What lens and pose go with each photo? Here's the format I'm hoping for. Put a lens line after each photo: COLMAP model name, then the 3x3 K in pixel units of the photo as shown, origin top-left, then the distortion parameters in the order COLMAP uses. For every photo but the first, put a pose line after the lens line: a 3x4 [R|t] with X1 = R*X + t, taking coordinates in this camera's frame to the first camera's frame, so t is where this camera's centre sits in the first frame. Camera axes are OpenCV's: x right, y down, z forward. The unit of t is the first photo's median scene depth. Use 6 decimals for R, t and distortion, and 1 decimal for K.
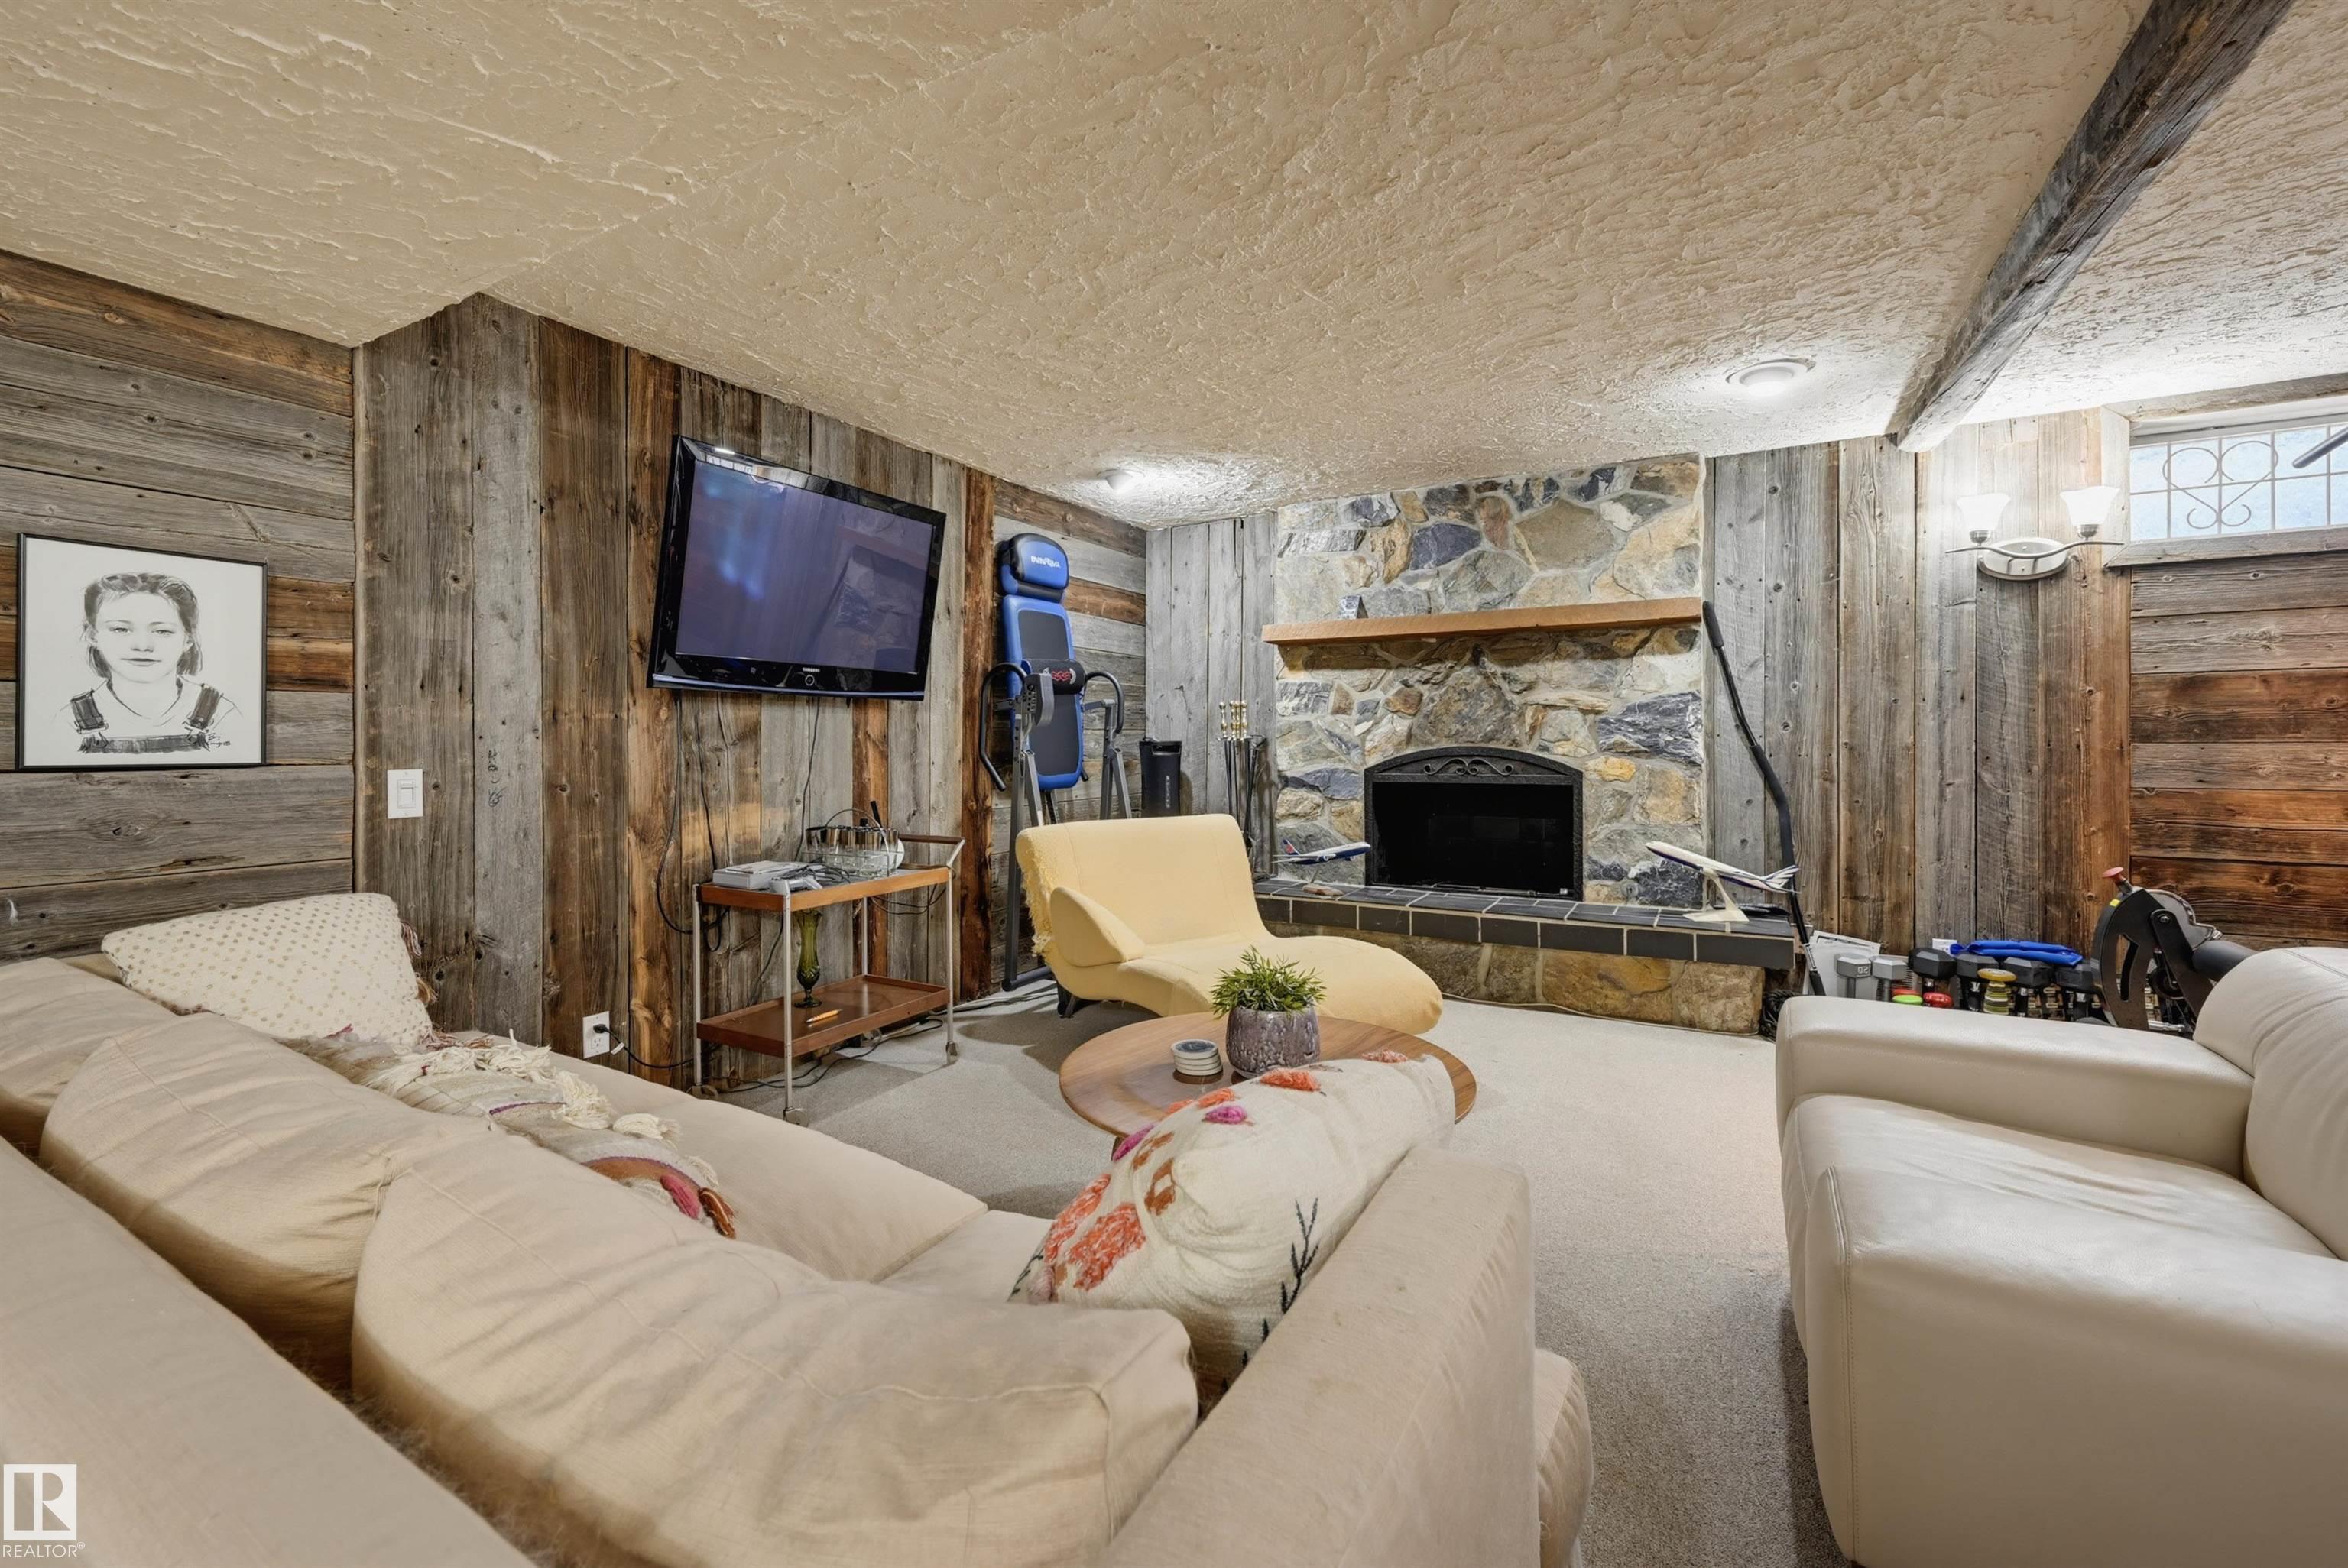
lens RADIAL K [[960.3, 0, 1167.5], [0, 960.3, 761.4], [0, 0, 1]] dist [0.000223, 0.000196]
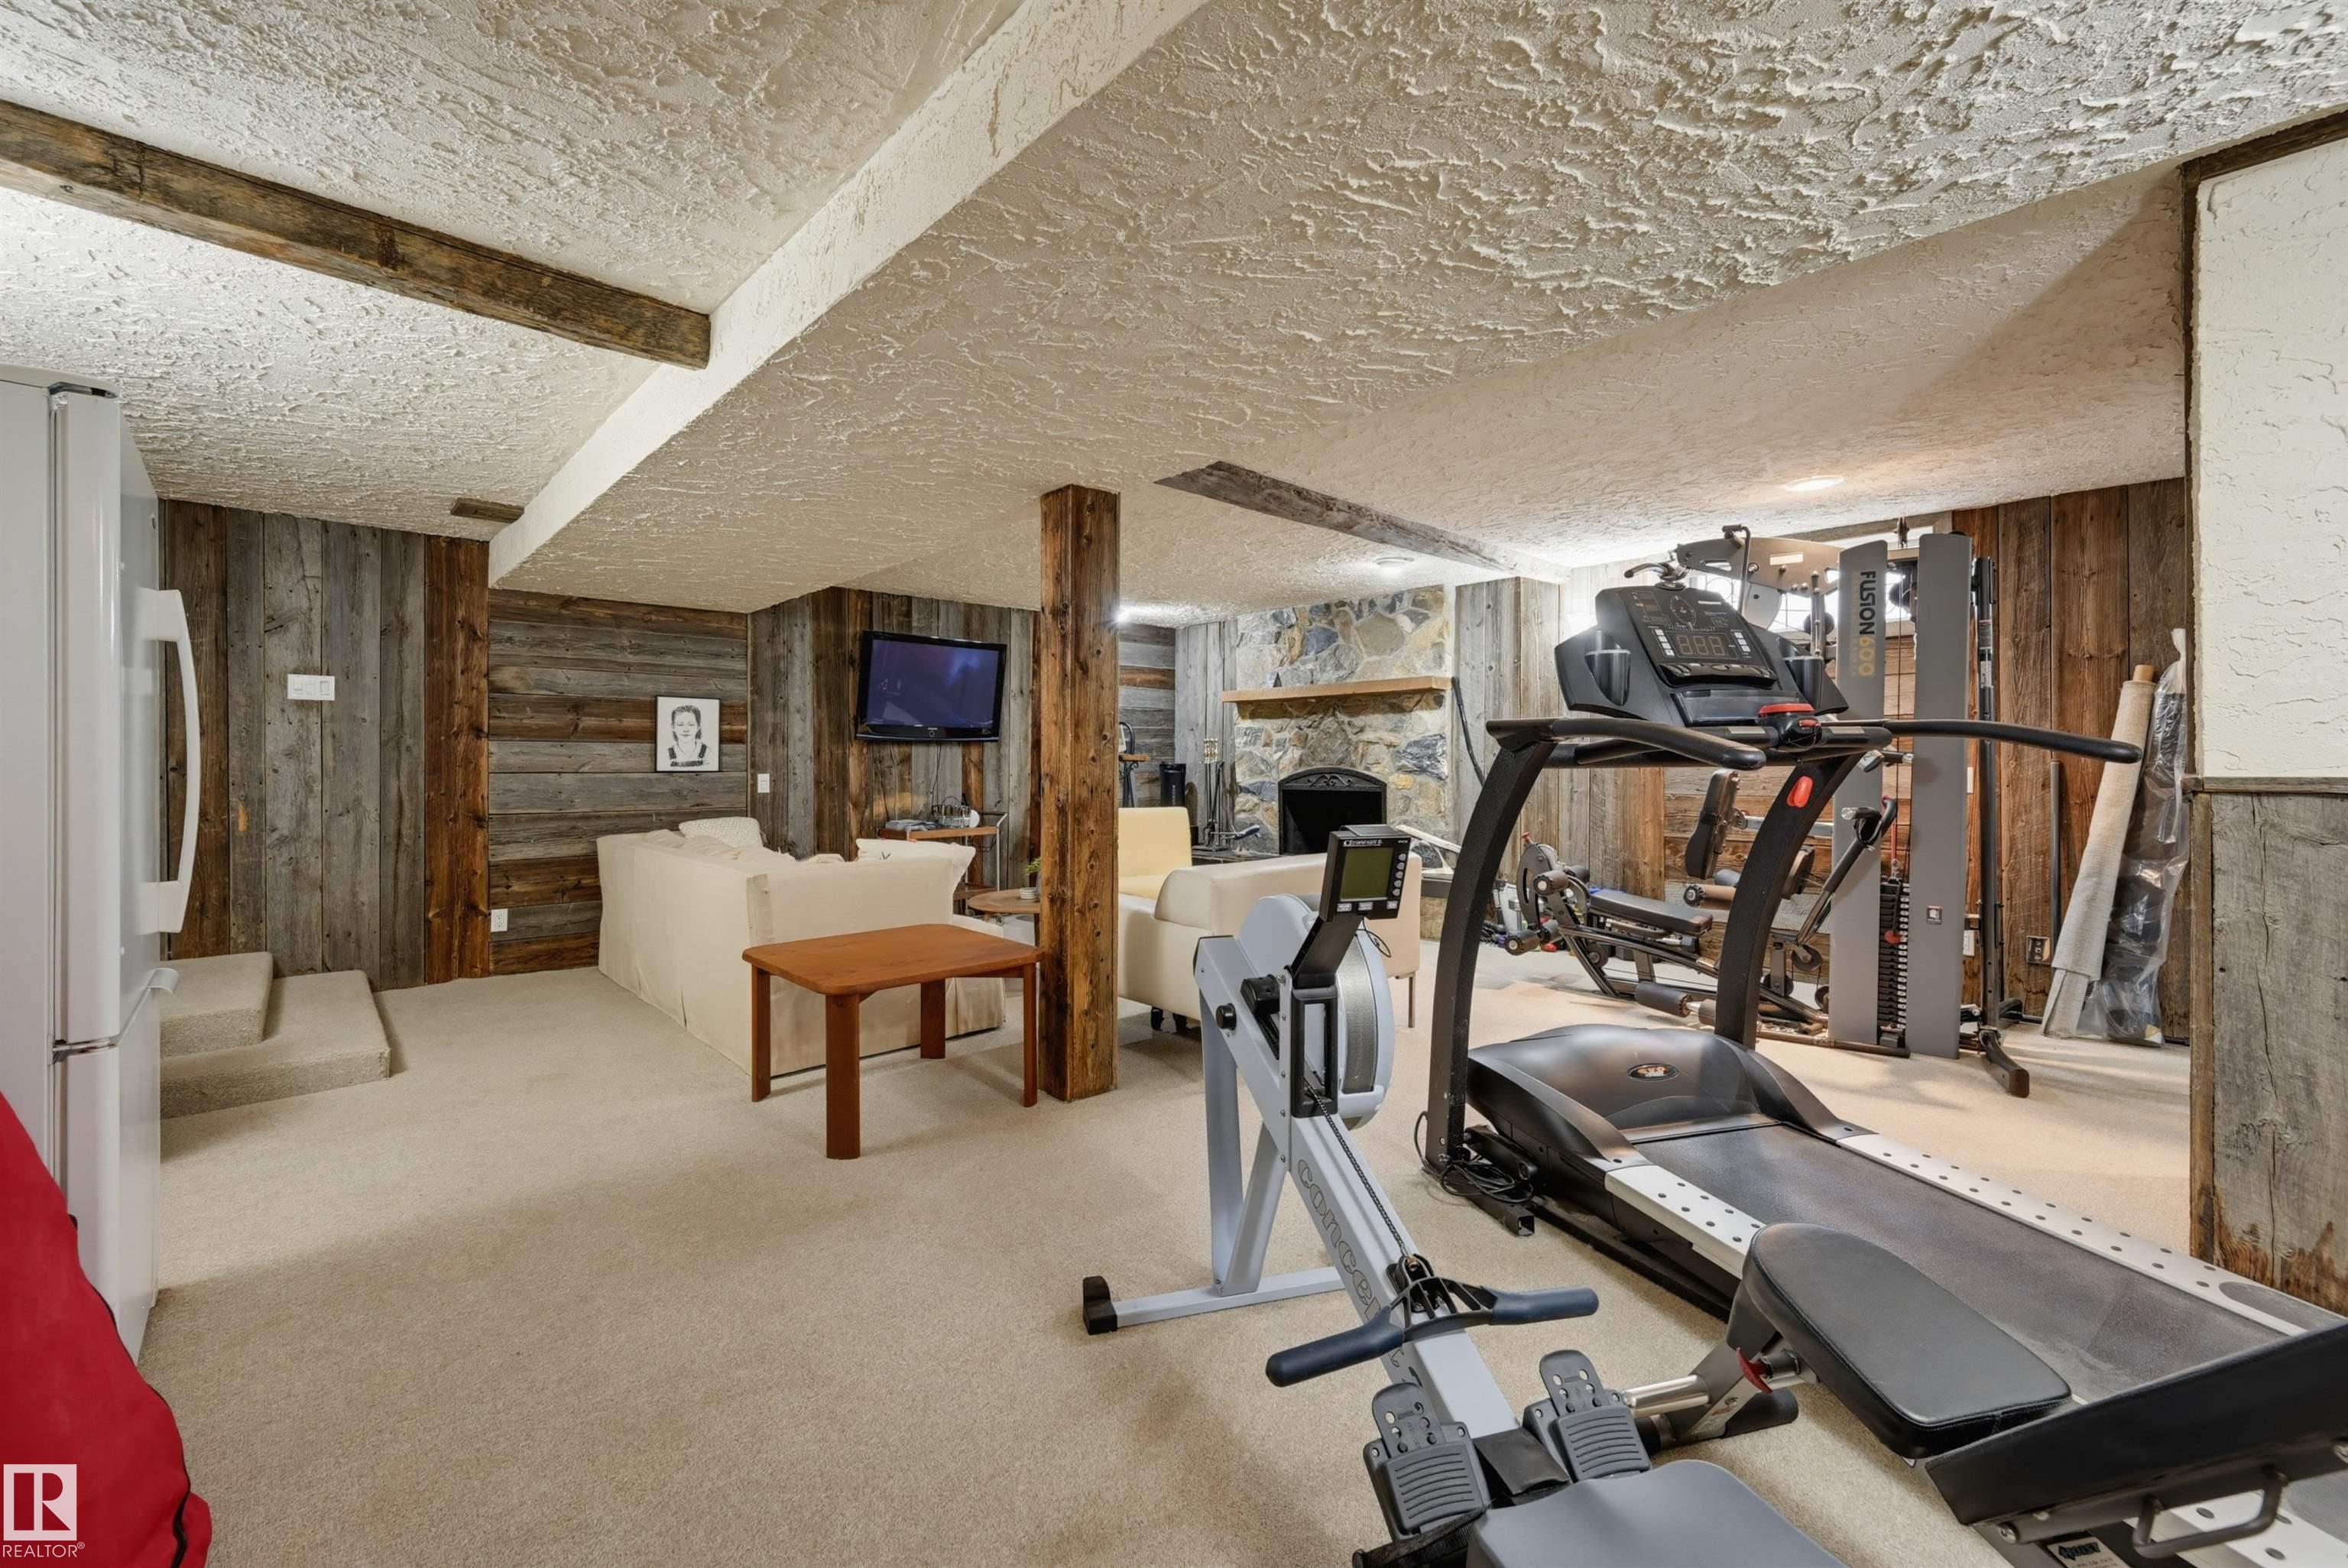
lens RADIAL K [[945.9, 0, 1173.6], [0, 945.9, 796.1], [0, 0, 1]] dist [0.000203, 0.000022]
pose [[0.955959, 0.012515, -0.293233, 0.587076], [-0.008545, 0.999854, 0.014818, 0.012395], [0.293375, -0.011660, 0.955926, -0.646567]]
